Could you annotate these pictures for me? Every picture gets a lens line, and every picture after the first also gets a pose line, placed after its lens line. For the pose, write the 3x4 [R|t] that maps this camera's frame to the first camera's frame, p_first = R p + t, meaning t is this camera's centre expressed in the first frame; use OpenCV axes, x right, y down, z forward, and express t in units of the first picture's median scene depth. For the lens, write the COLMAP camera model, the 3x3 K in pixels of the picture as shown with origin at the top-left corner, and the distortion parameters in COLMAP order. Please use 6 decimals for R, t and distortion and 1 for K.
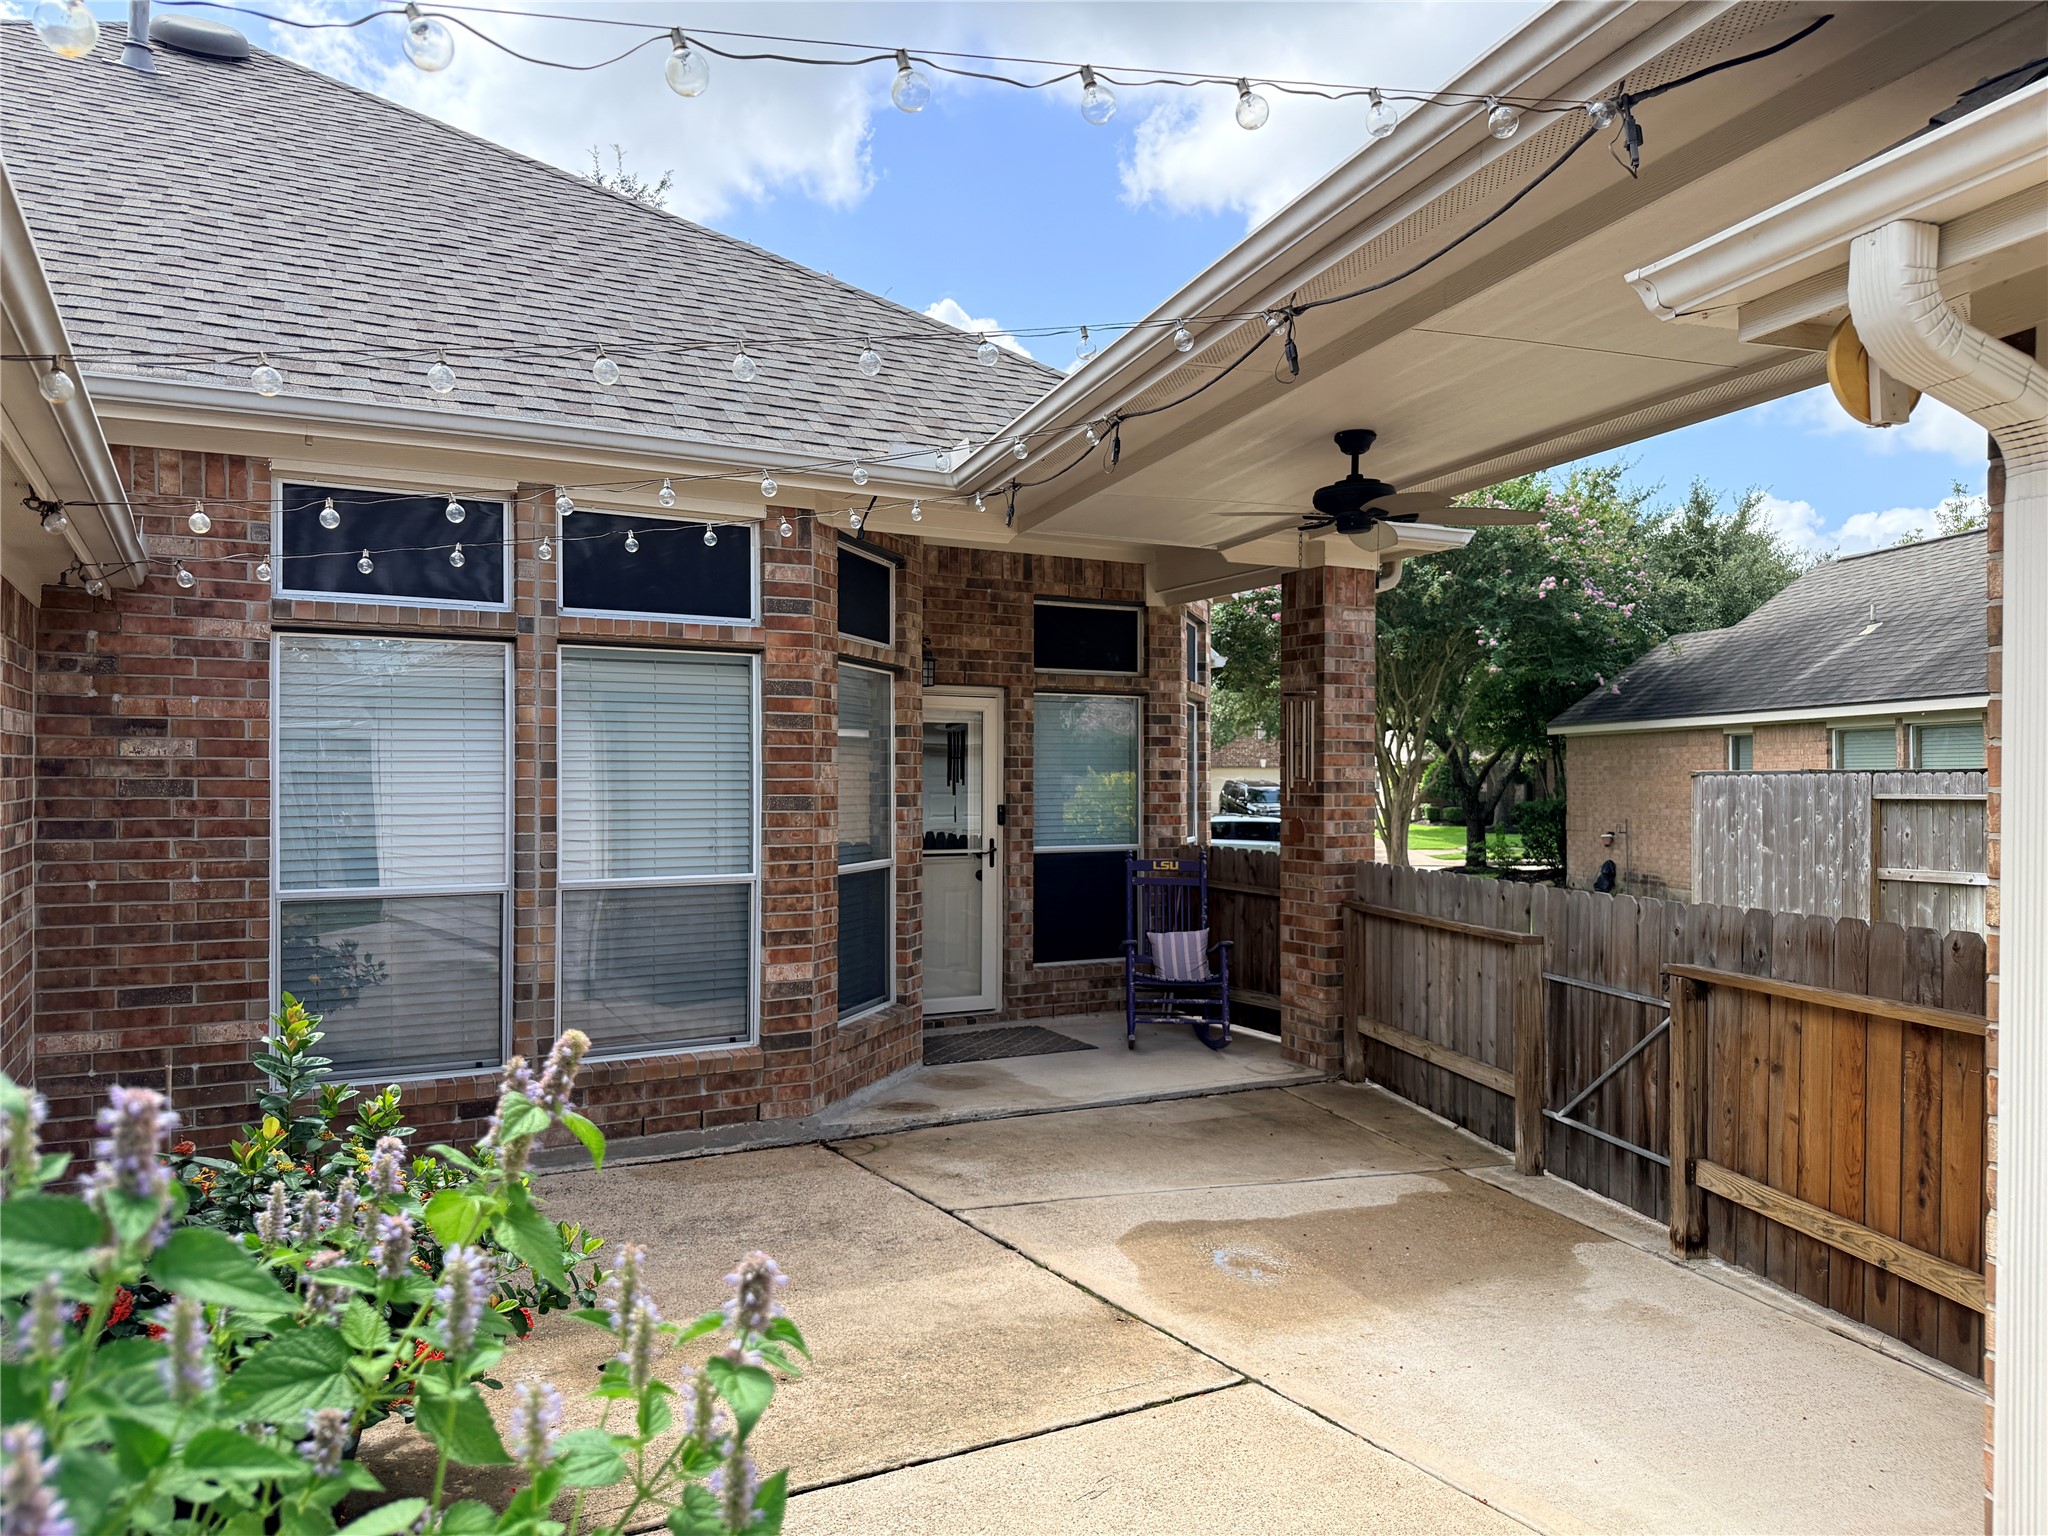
lens RADIAL K [[1421.4, 0, 1024.0], [0, 1421.4, 768.0], [0, 0, 1]] dist [0.155553, -0.245011]
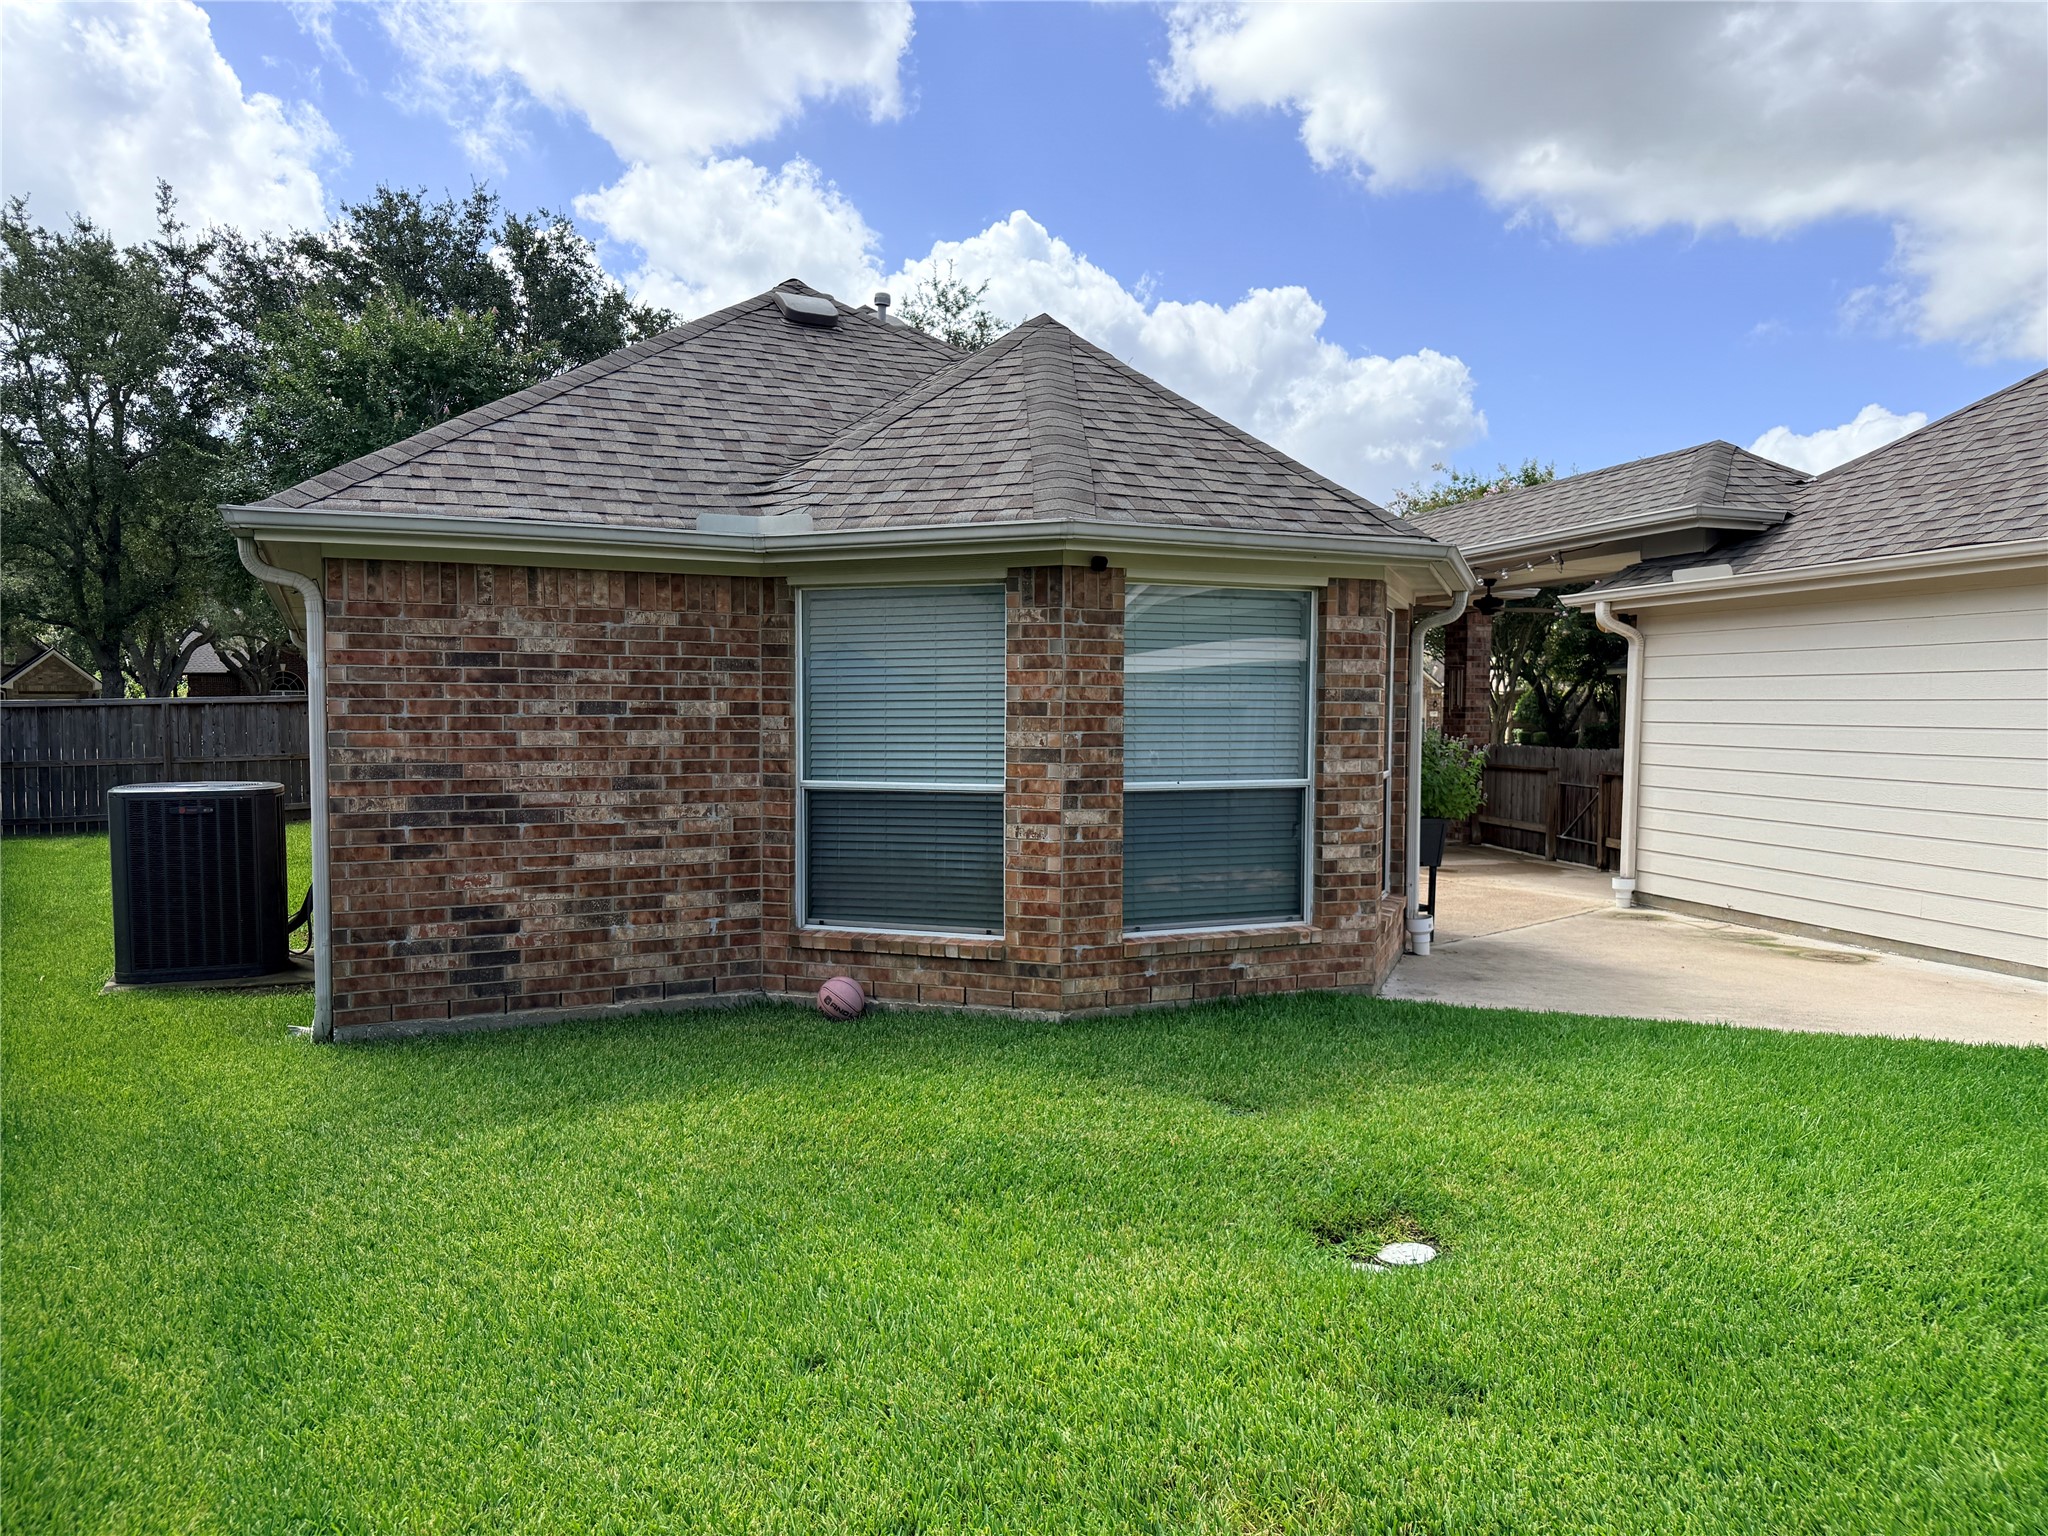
lens RADIAL K [[1451.2, 0, 1014.4], [0, 1451.2, 775.2], [0, 0, 1]] dist [0.097938, -0.128626]
pose [[0.998223, 0.005962, -0.059282, -0.400938], [-0.002704, 0.998489, 0.054894, -0.007024], [0.059520, -0.054636, 0.996731, -1.476230]]
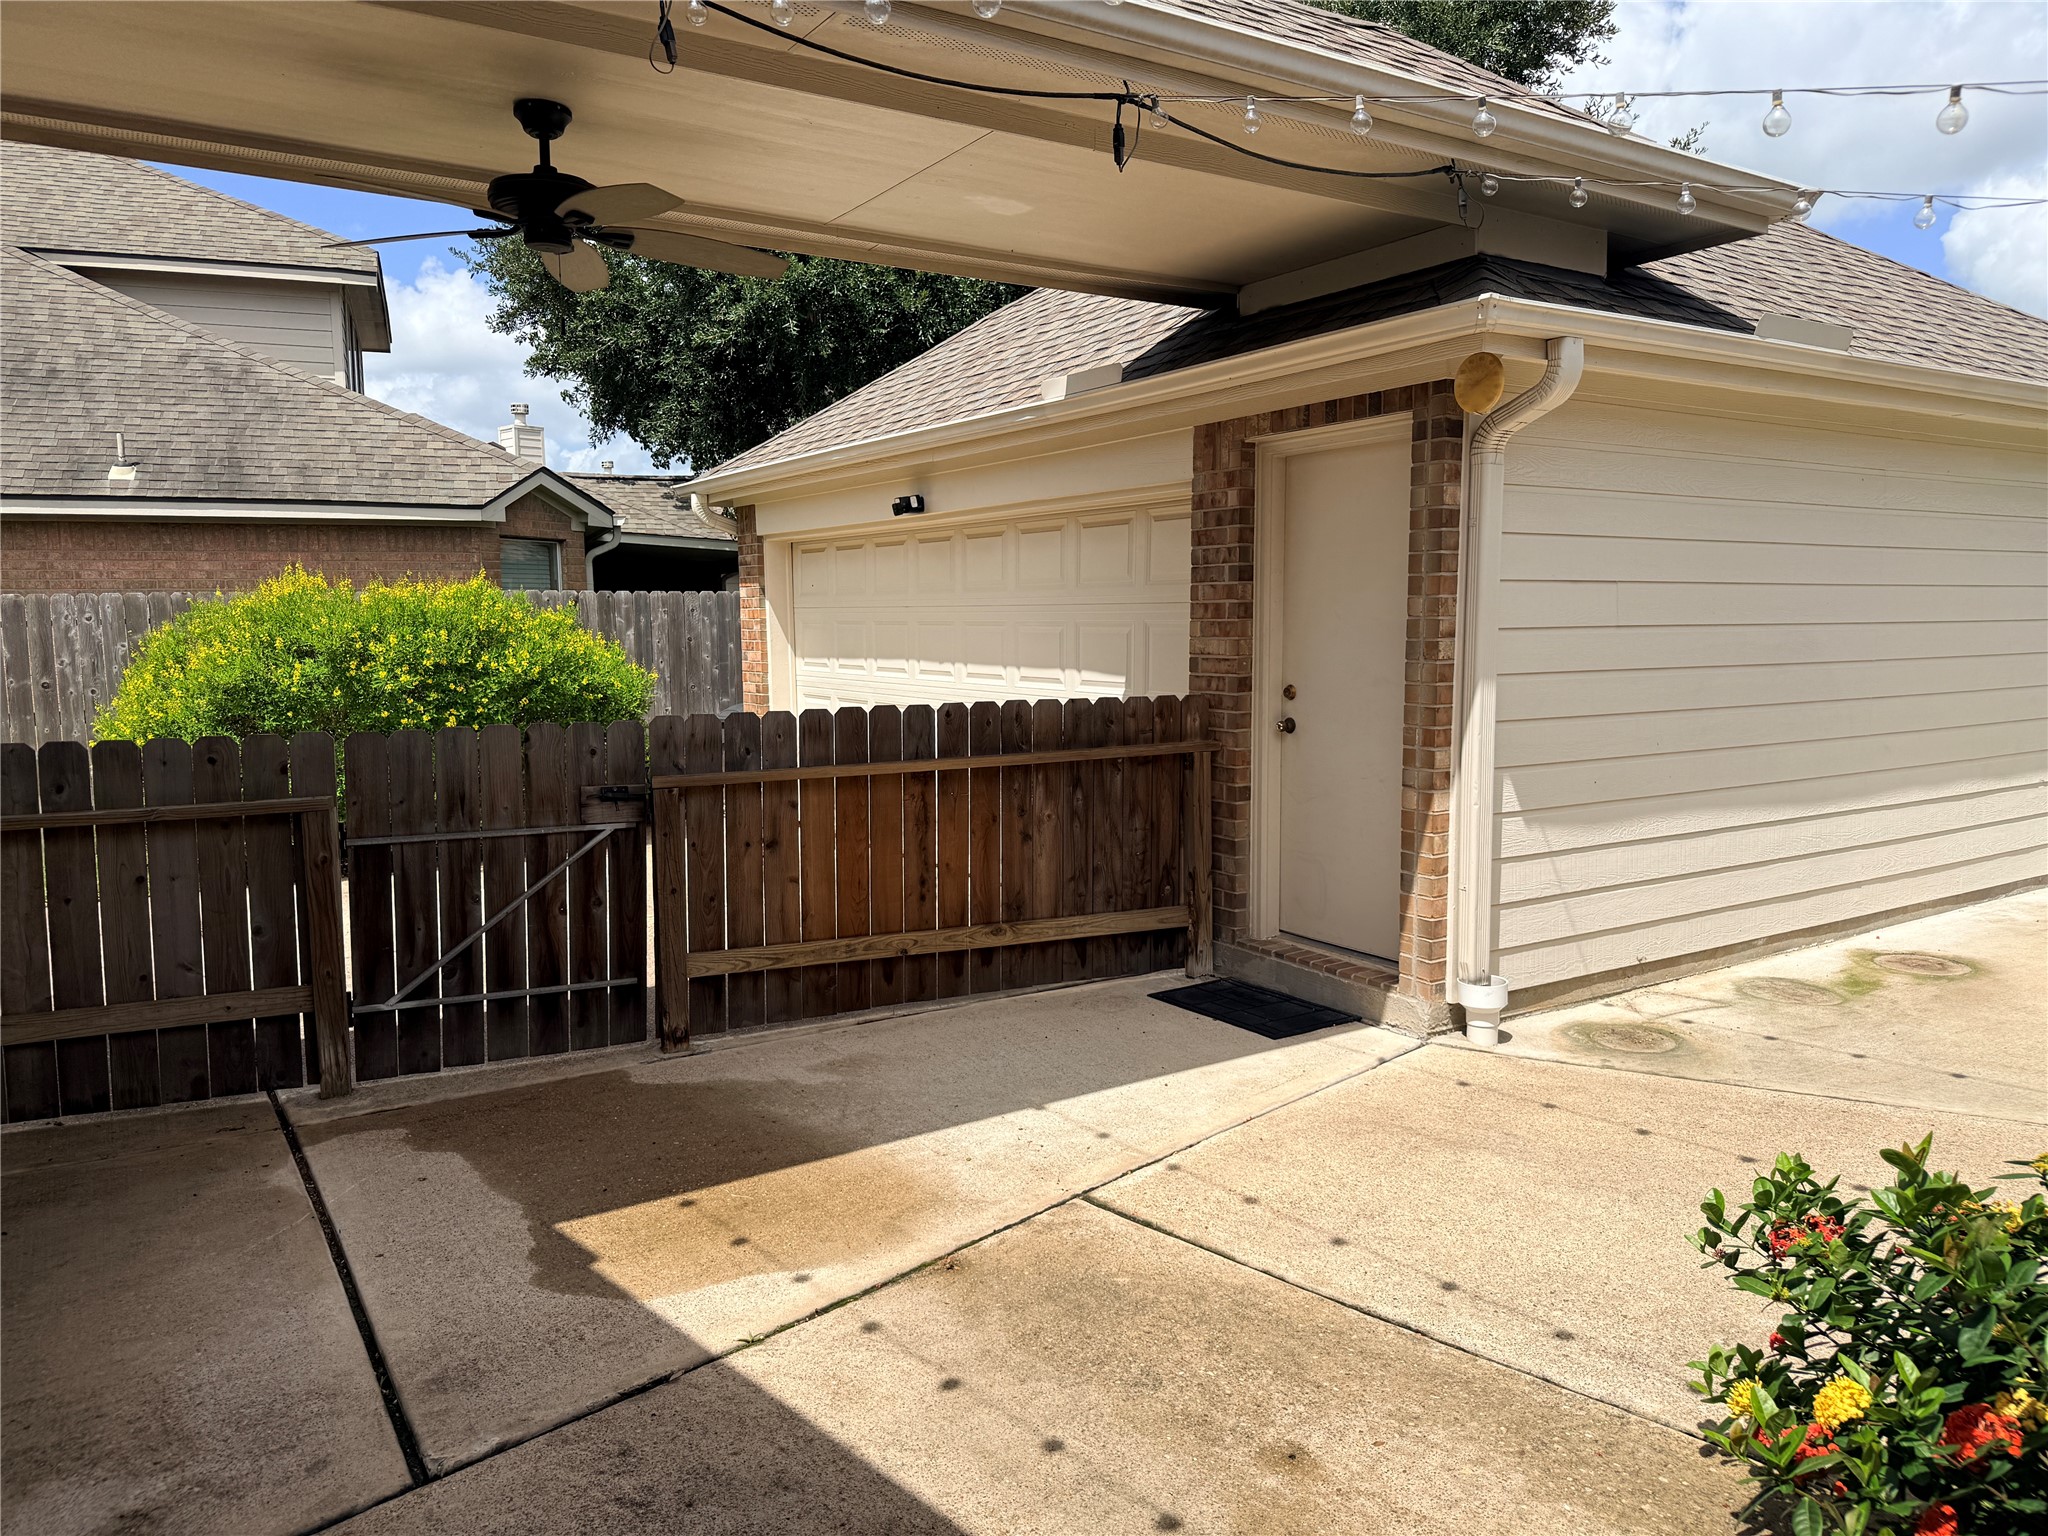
lens RADIAL K [[1421.4, 0, 1024.0], [0, 1421.4, 768.0], [0, 0, 1]] dist [0.155553, -0.245011]
pose [[-0.261164, -0.100110, 0.960089, -0.454867], [0.001521, 0.994564, 0.104118, 0.017036], [-0.965293, 0.028652, -0.259592, 0.777193]]
